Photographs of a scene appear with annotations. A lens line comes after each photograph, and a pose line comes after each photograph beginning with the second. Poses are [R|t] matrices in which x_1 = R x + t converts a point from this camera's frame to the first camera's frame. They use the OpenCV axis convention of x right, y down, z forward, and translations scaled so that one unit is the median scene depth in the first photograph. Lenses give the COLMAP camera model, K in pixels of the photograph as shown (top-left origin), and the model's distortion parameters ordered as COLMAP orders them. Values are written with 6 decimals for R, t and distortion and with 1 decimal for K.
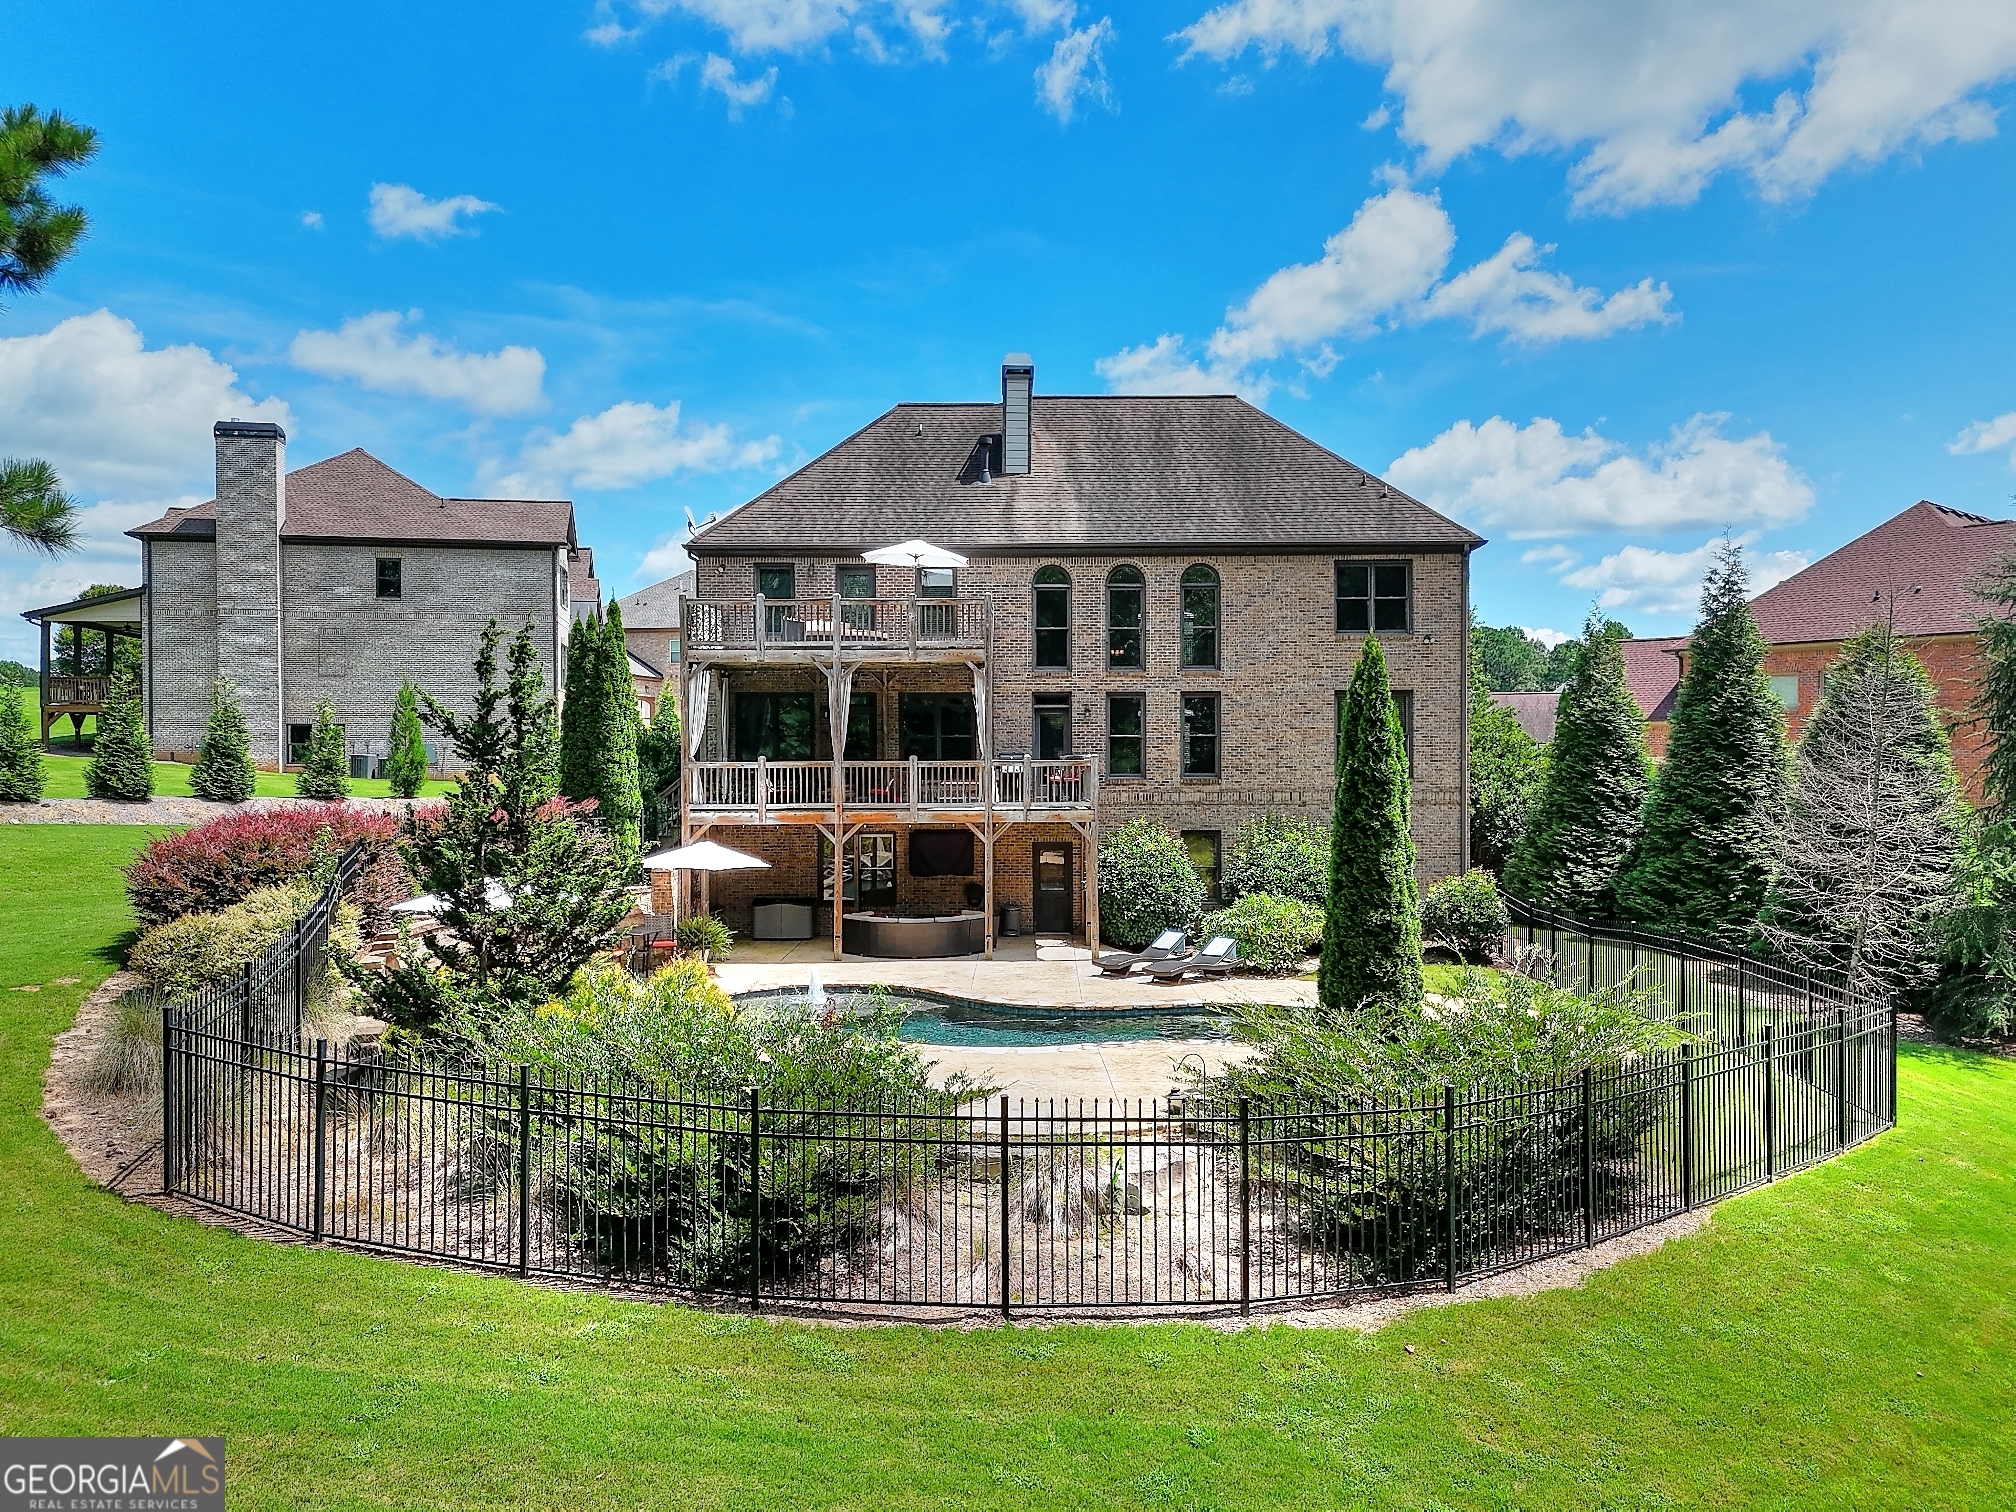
lens RADIAL K [[1483.0, 0, 1005.5], [0, 1483.0, 764.5], [0, 0, 1]] dist [0.085820, -0.098793]
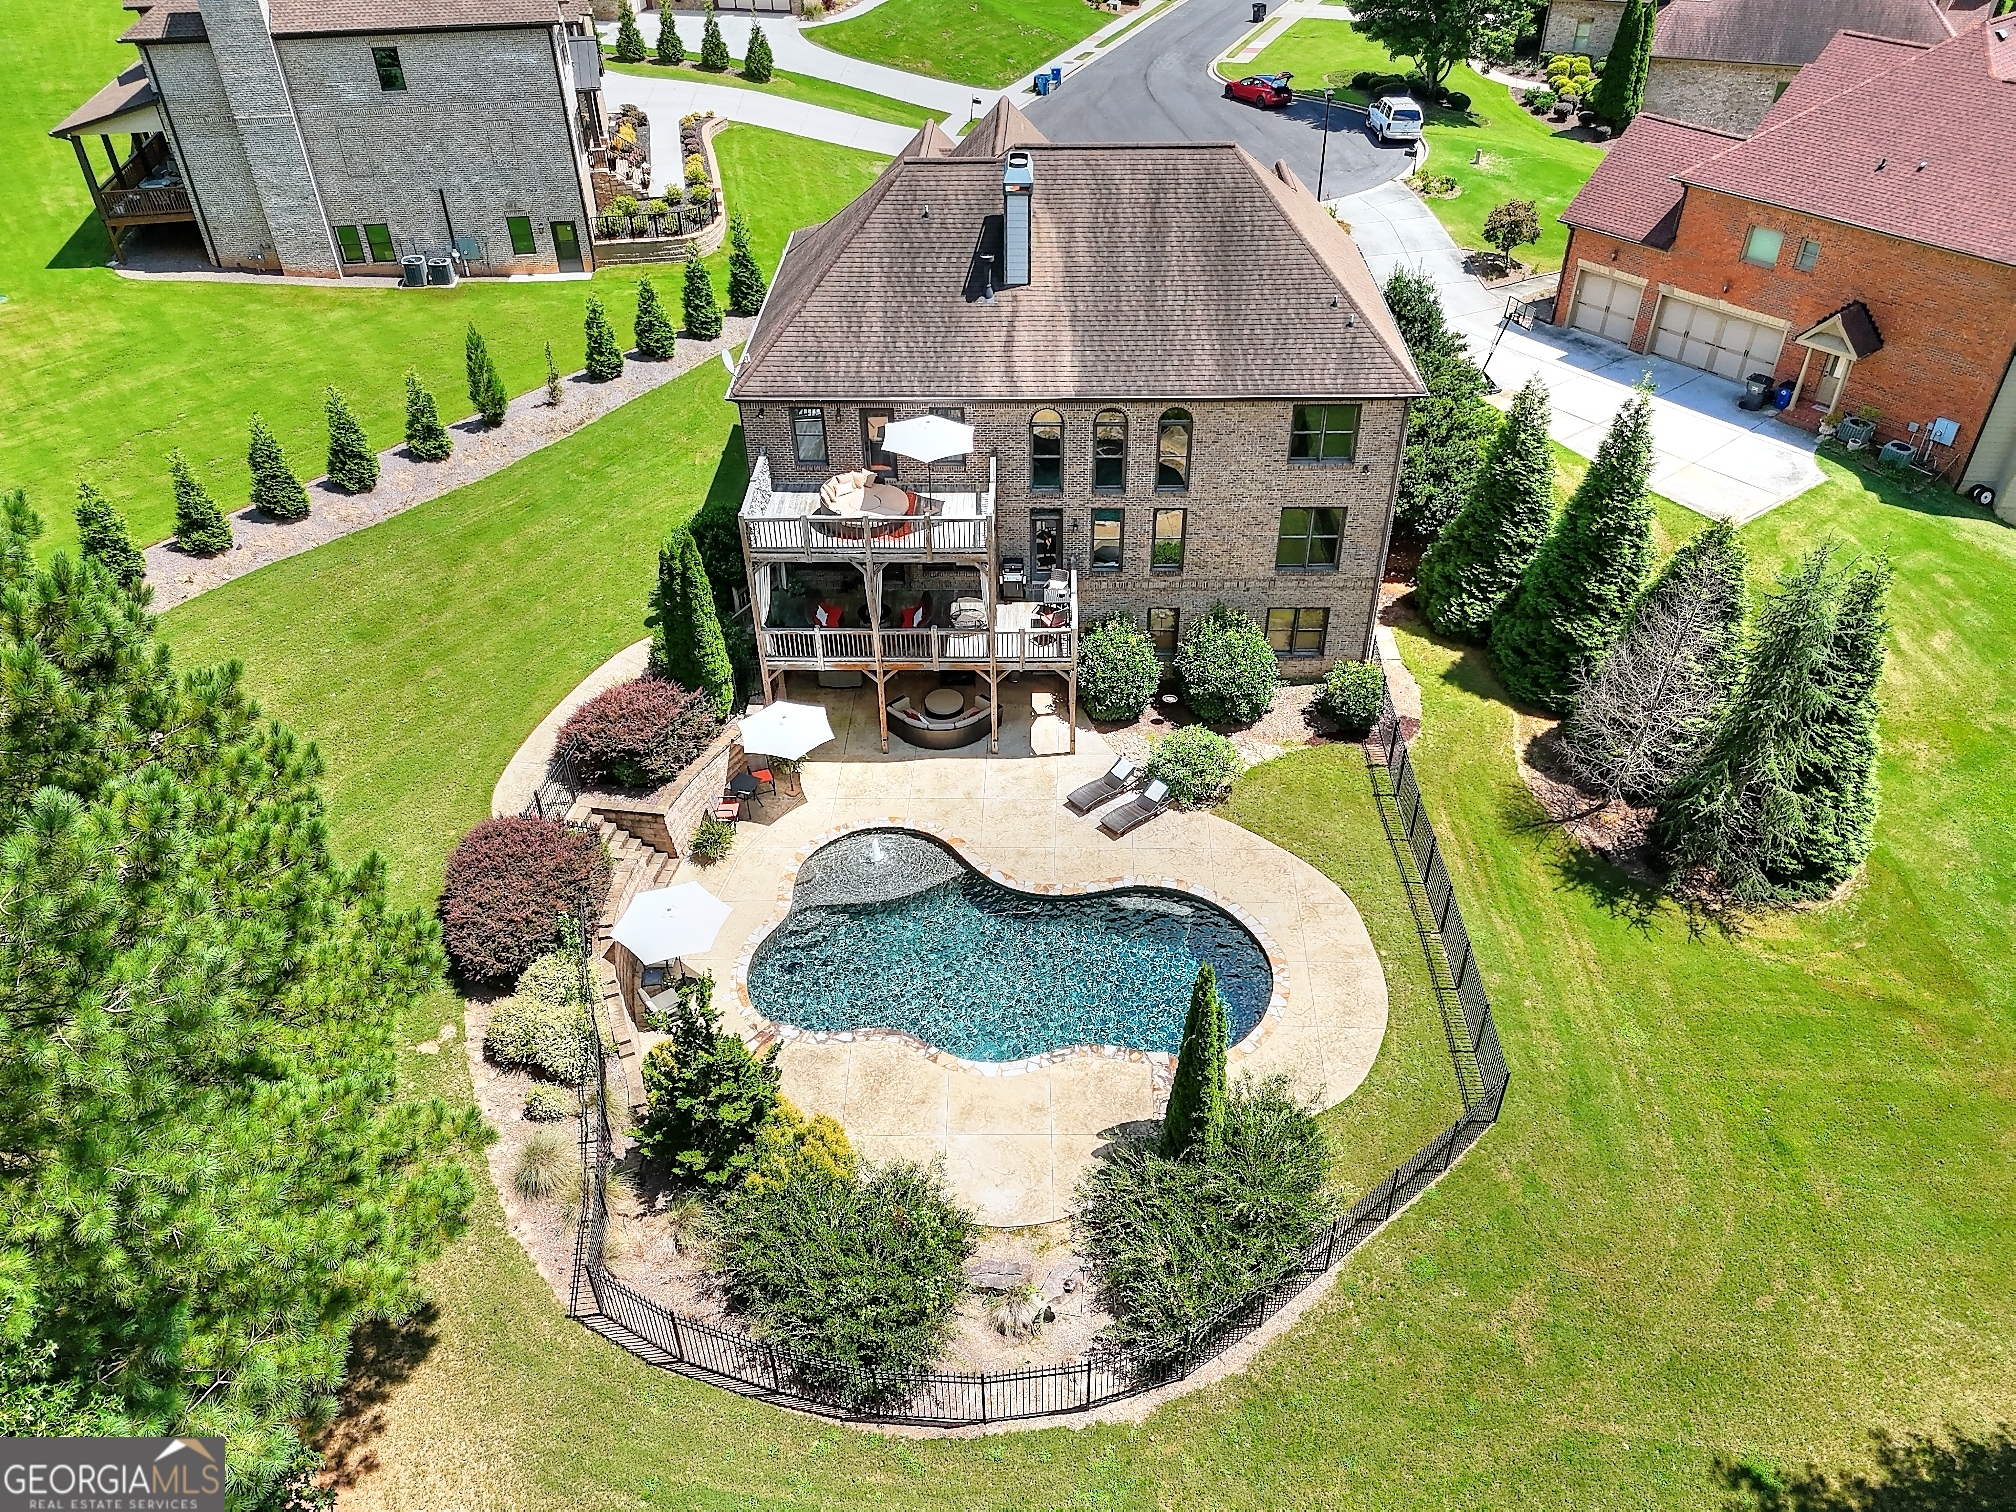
lens RADIAL K [[1483.0, 0, 1005.5], [0, 1483.0, 764.5], [0, 0, 1]] dist [0.085820, -0.098793]
pose [[0.999693, 0.004176, -0.024414, 0.028479], [0.011653, 0.790487, 0.612368, -0.623985], [0.021856, -0.612464, 0.790196, -0.079662]]
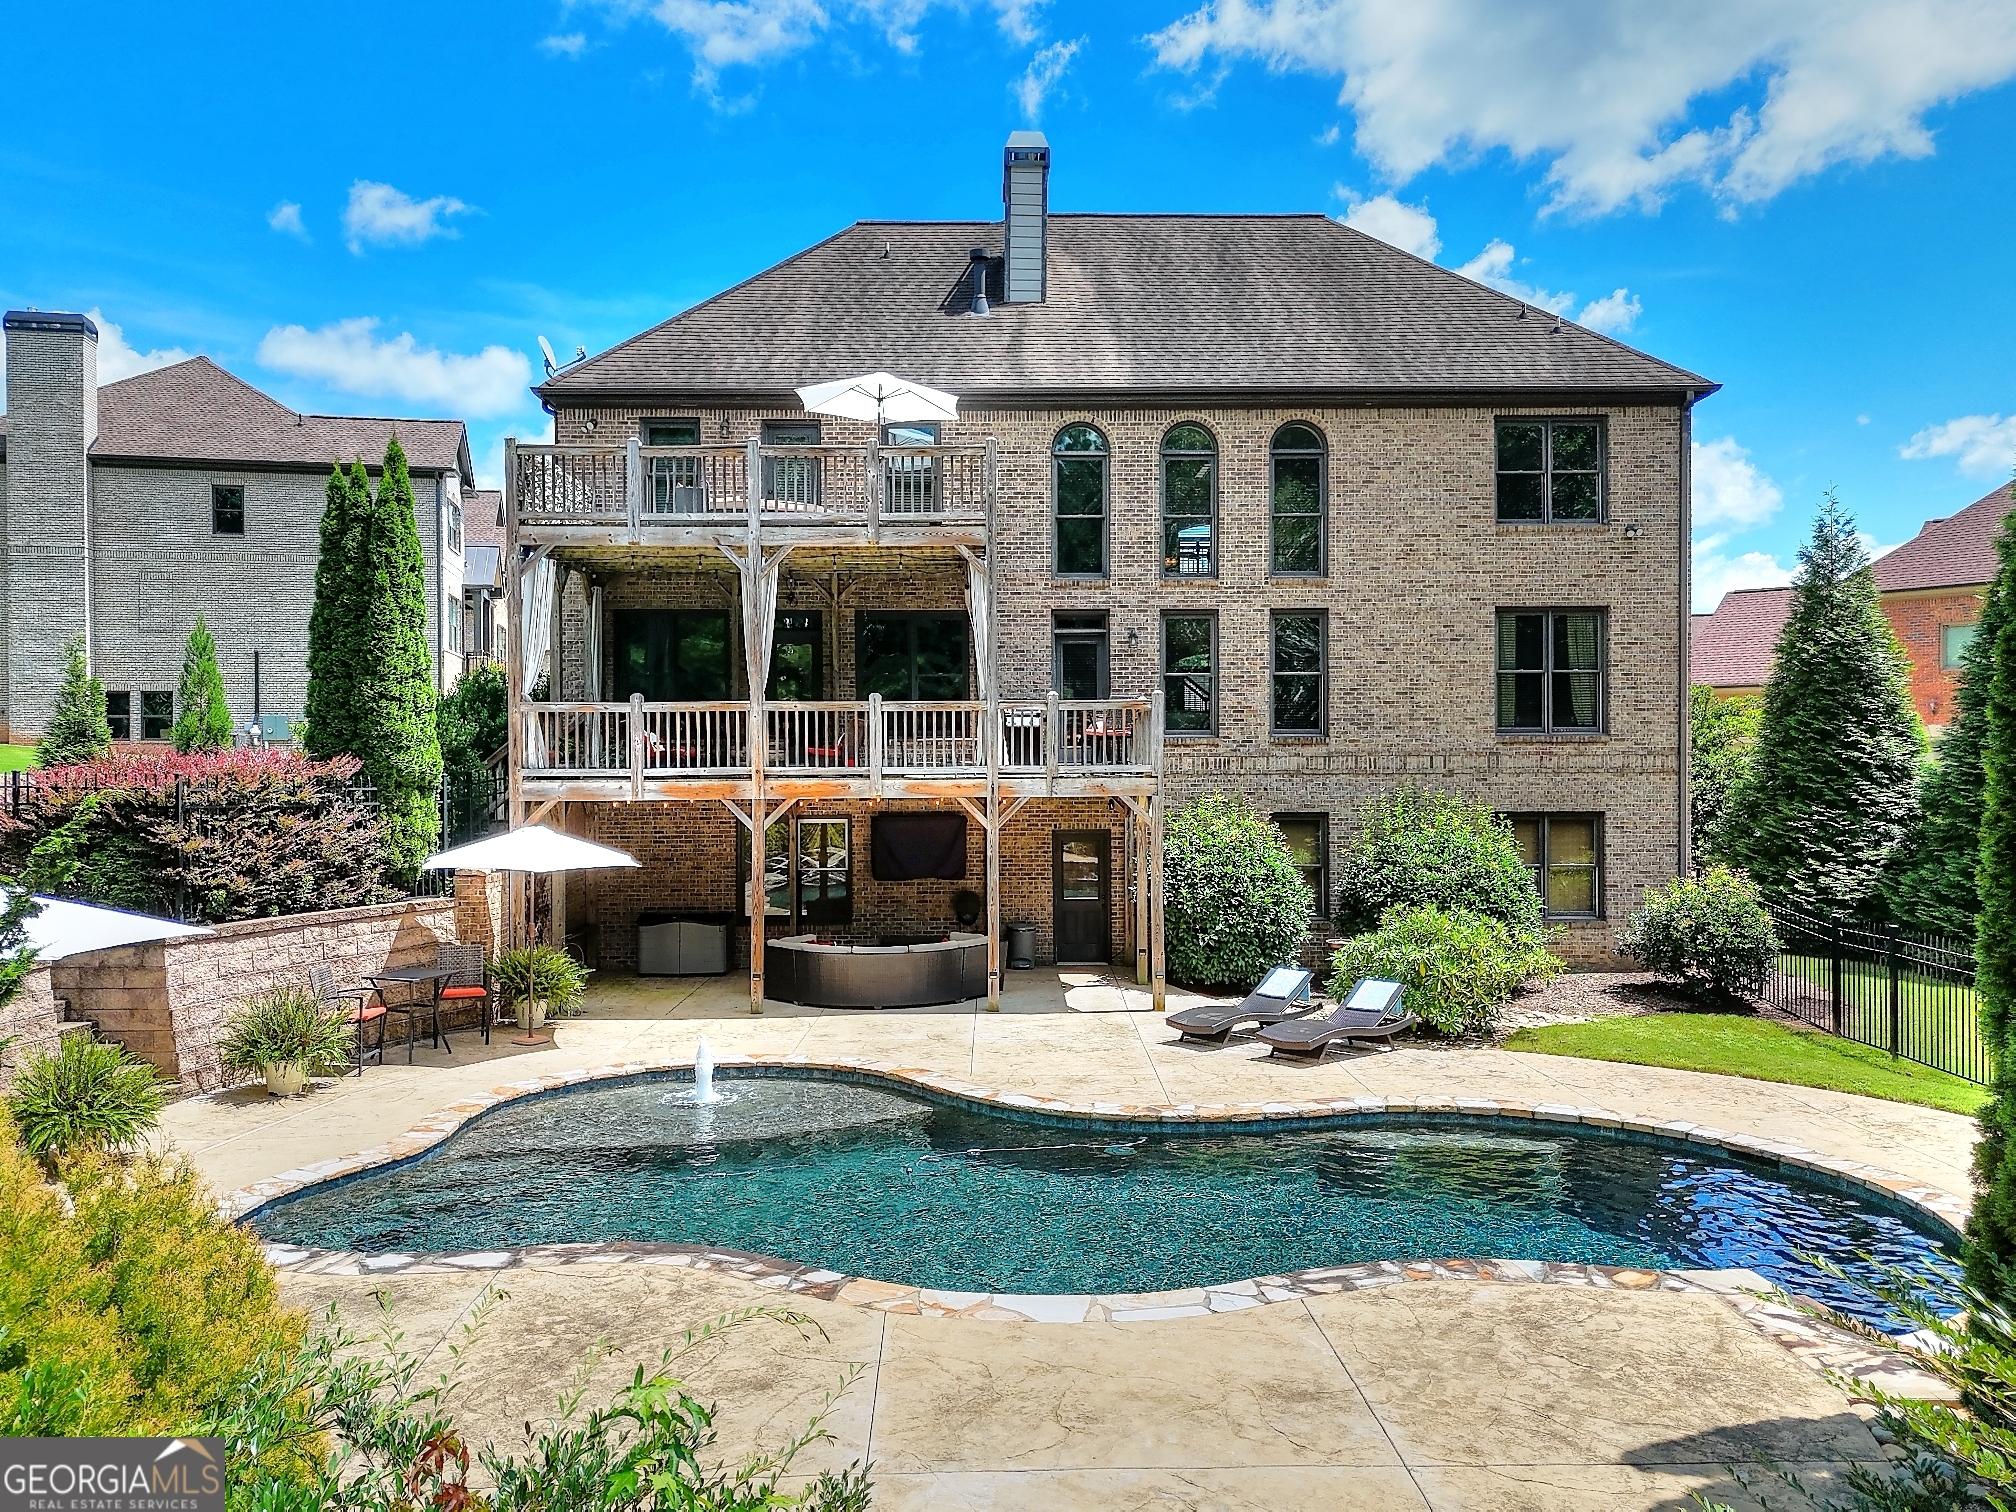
lens RADIAL K [[1483.0, 0, 1005.5], [0, 1483.0, 764.5], [0, 0, 1]] dist [0.085820, -0.098793]
pose [[0.999858, -0.001264, 0.016833, -0.014863], [0.001276, 0.999999, -0.000705, 0.022856], [-0.016832, 0.000726, 0.999858, 0.319590]]
